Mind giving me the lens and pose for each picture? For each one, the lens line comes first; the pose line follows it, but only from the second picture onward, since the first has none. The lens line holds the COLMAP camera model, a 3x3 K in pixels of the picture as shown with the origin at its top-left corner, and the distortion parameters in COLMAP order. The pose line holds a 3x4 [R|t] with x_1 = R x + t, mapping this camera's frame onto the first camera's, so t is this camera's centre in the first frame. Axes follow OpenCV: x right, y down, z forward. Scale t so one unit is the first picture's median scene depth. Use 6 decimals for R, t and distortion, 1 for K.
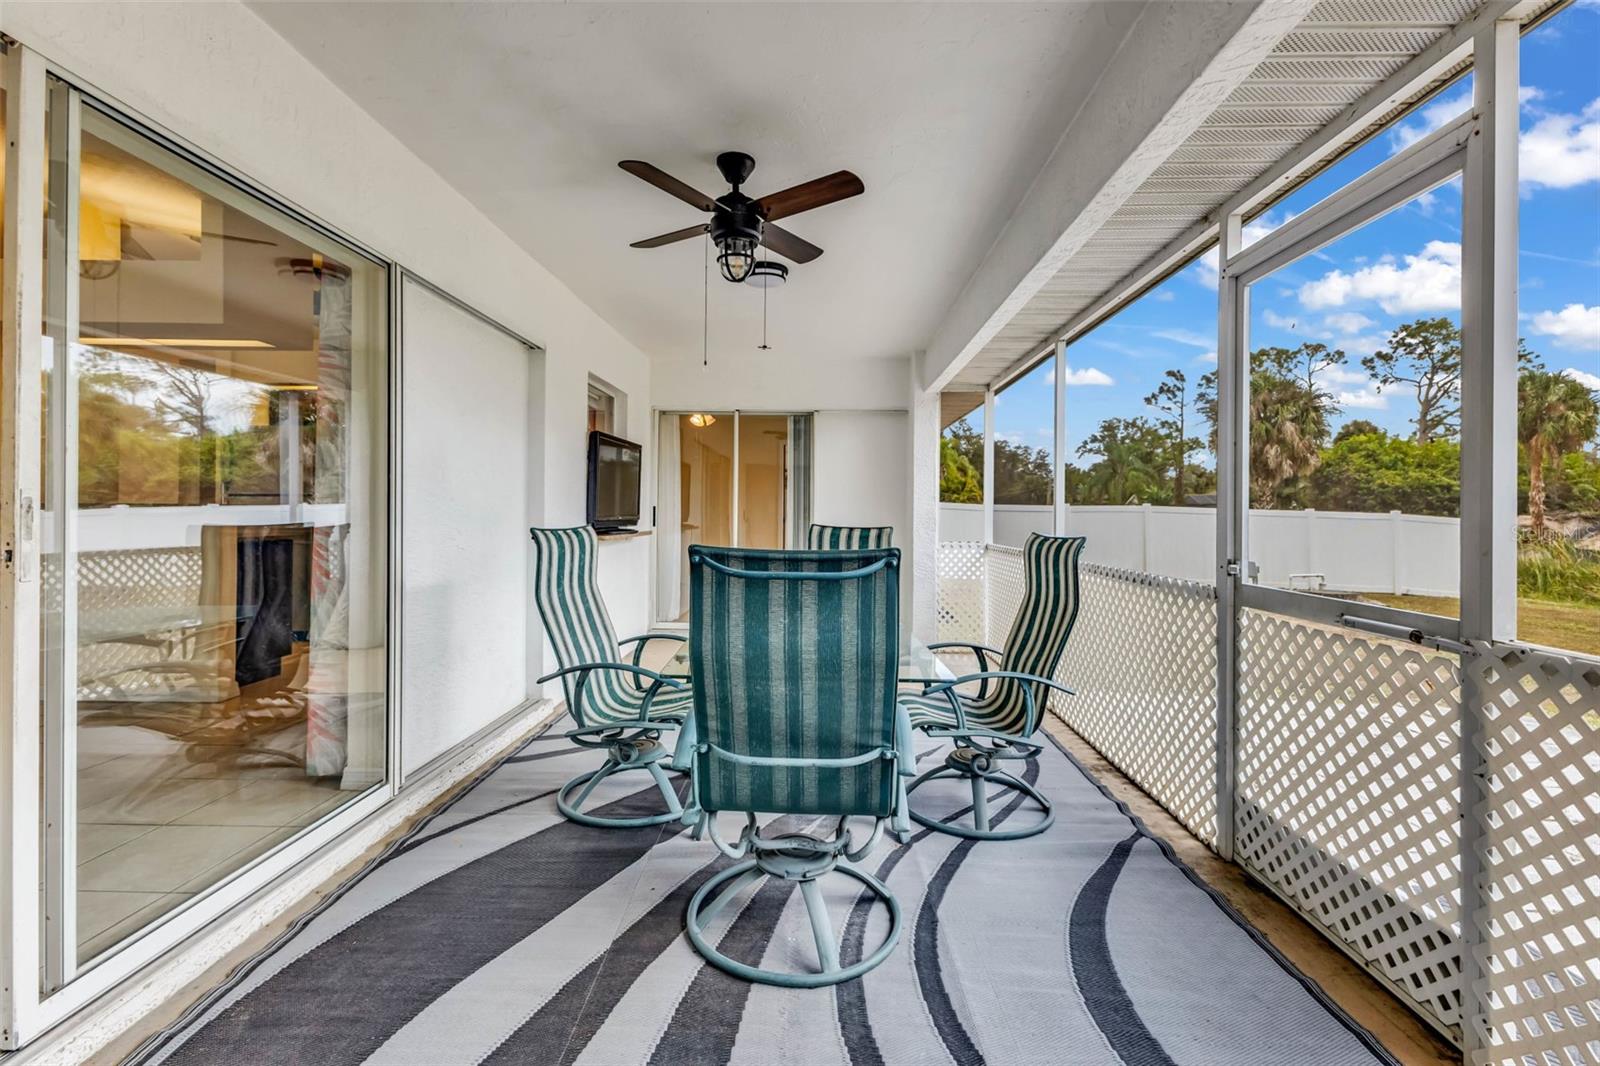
lens RADIAL K [[720.1, 0, 766.7], [0, 720.1, 506.7], [0, 0, 1]] dist [0.010990, -0.003211]
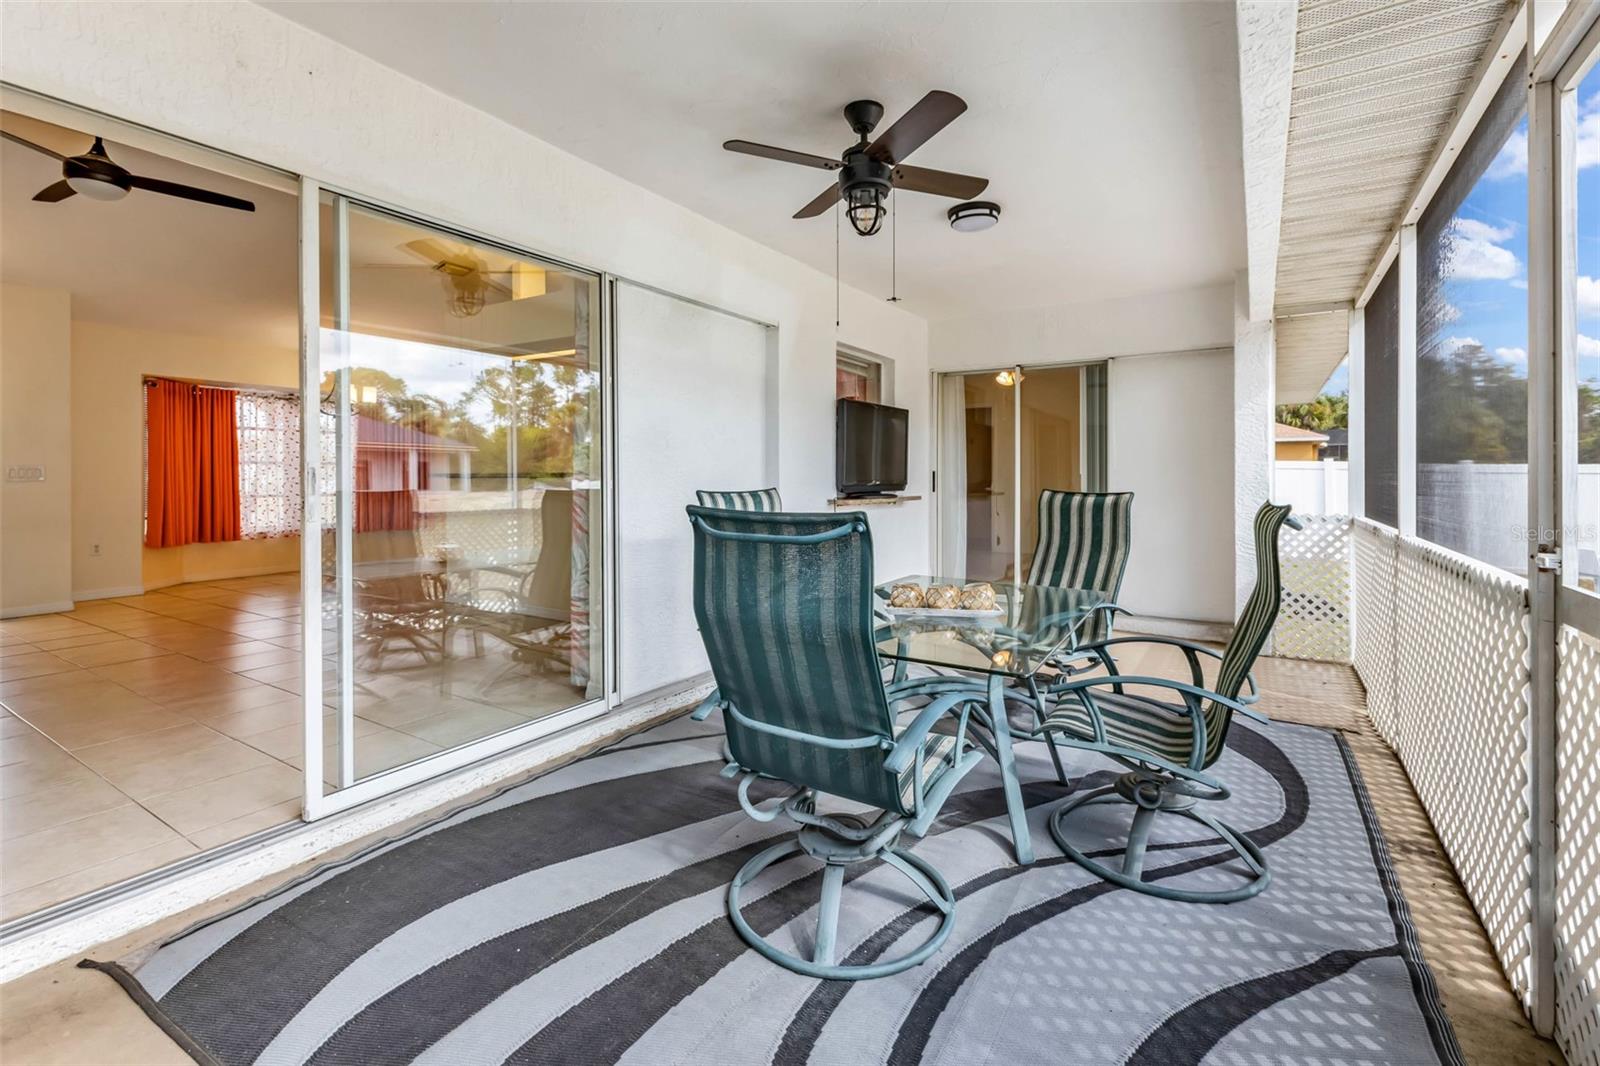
lens RADIAL K [[720.1, 0, 801.6], [0, 720.1, 479.9], [0, 0, 1]] dist [0.010990, -0.003211]
pose [[0.850164, -0.004372, -0.526499, 0.417047], [0.008547, 0.999948, 0.005498, 0.008492], [0.526448, -0.009174, 0.850158, 0.146235]]
